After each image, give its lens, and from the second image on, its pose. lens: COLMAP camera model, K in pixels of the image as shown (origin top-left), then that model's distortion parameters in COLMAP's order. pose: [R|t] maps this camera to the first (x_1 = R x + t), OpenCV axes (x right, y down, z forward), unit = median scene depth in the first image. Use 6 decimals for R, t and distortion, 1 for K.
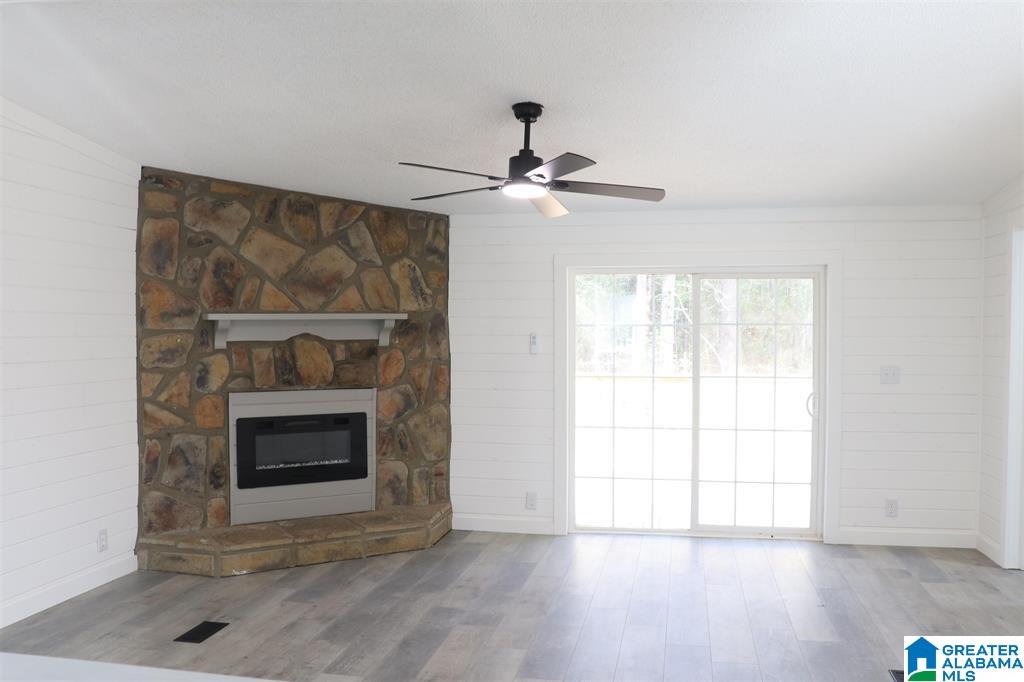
lens RADIAL K [[899.0, 0, 512.0], [0, 899.0, 341.0], [0, 0, 1]] dist [-0.070426, 0.009816]
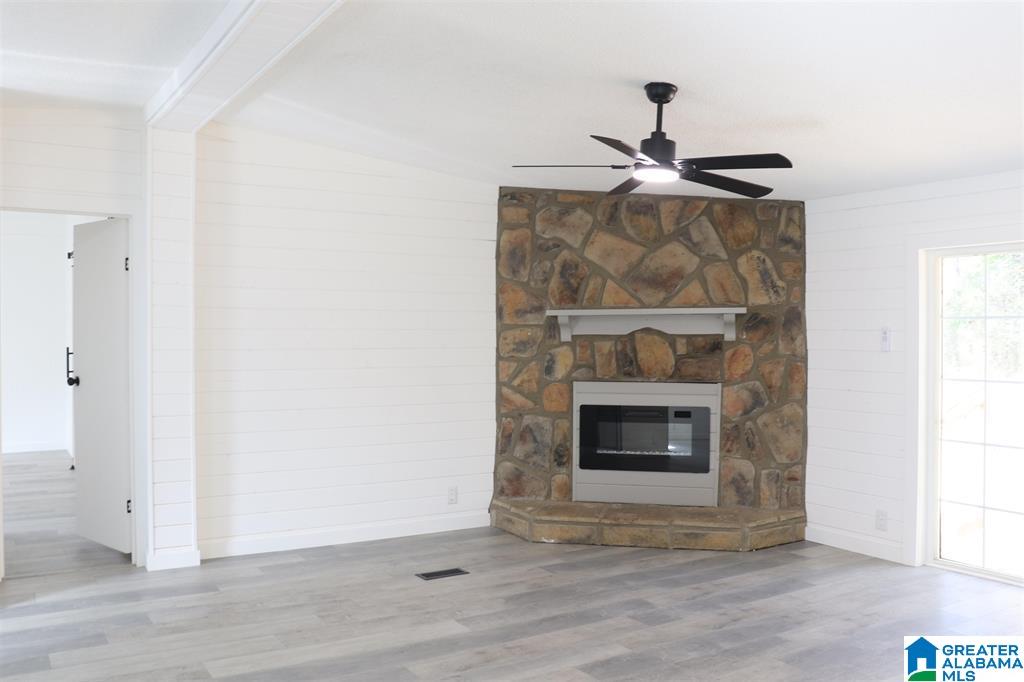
lens RADIAL K [[899.0, 0, 512.0], [0, 899.0, 341.0], [0, 0, 1]] dist [-0.070426, 0.009816]
pose [[0.711276, 0.008149, -0.702865, 0.403658], [-0.008985, 0.999957, 0.002500, 0.005735], [0.702855, 0.004537, 0.711319, 0.146484]]
